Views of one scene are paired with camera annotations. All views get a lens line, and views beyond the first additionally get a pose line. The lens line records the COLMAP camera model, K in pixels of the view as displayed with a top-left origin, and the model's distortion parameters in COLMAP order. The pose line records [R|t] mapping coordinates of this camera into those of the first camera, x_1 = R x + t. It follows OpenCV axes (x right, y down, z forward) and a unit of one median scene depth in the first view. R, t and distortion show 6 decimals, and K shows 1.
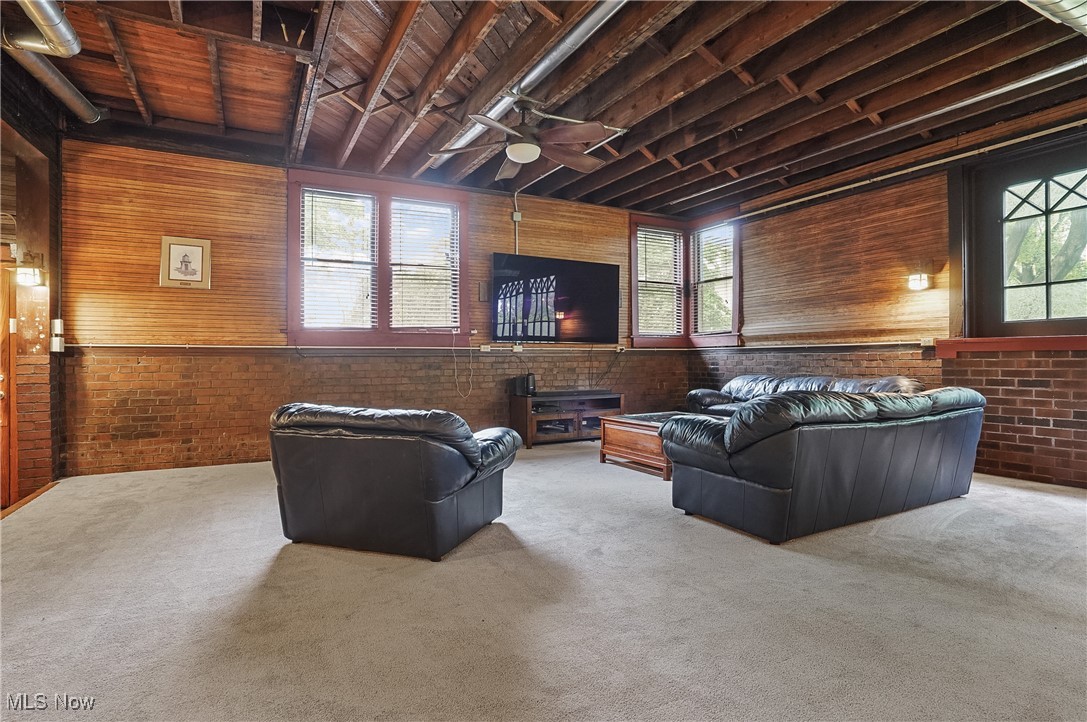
lens RADIAL K [[600.6, 0, 547.4], [0, 600.6, 360.4], [0, 0, 1]] dist [-0.032453, 0.013774]
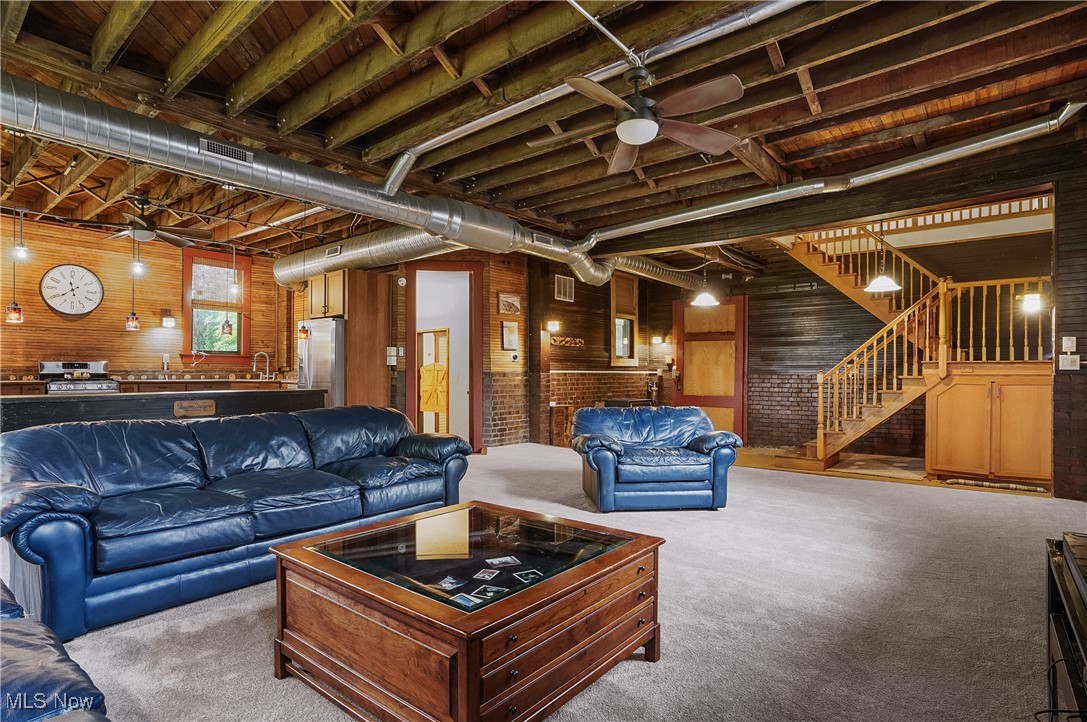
lens RADIAL K [[571.4, 0, 538.0], [0, 571.4, 372.1], [0, 0, 1]] dist [-0.065357, 0.032644]
pose [[-0.925766, 0.000730, -0.378097, 0.297557], [0.000453, 1.000000, 0.000821, -0.010560], [0.378097, 0.000588, -0.925766, 1.323563]]
